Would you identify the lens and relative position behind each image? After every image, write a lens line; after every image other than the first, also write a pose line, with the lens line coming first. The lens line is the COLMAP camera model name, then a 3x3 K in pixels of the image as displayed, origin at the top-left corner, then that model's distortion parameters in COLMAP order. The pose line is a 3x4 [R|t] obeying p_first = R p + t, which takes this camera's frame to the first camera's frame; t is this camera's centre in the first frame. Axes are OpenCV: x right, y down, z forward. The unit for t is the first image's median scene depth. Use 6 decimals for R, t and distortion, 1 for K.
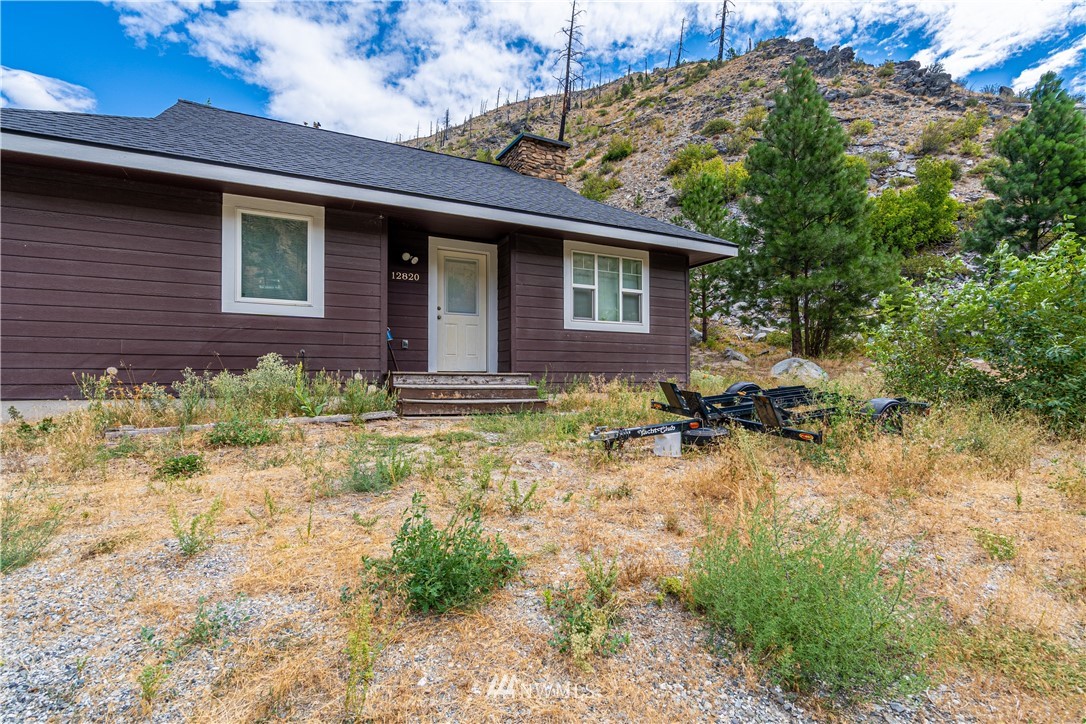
lens RADIAL K [[528.0, 0, 543.0], [0, 528.0, 370.2], [0, 0, 1]] dist [0.000608, 0.002252]
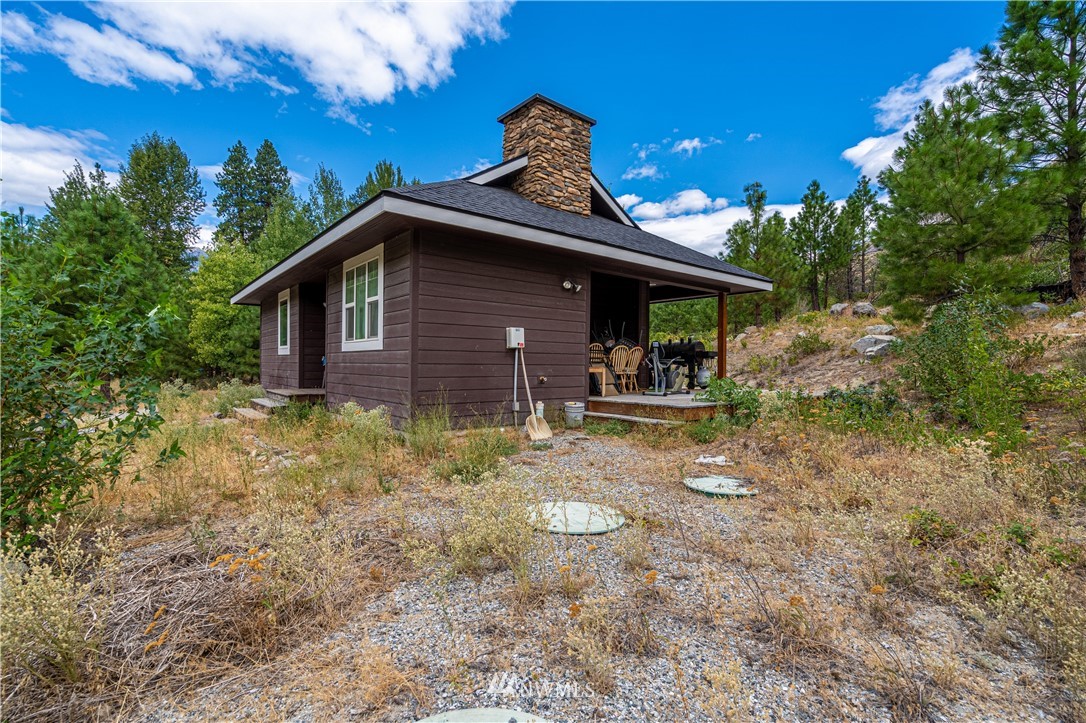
lens RADIAL K [[503.5, 0, 544.9], [0, 503.5, 365.3], [0, 0, 1]] dist [0.000521, 0.000392]
pose [[0.212549, 0.003880, -0.977143, 0.978051], [0.007638, 0.999955, 0.005632, -0.051290], [0.977121, -0.008661, 0.212510, 1.090748]]
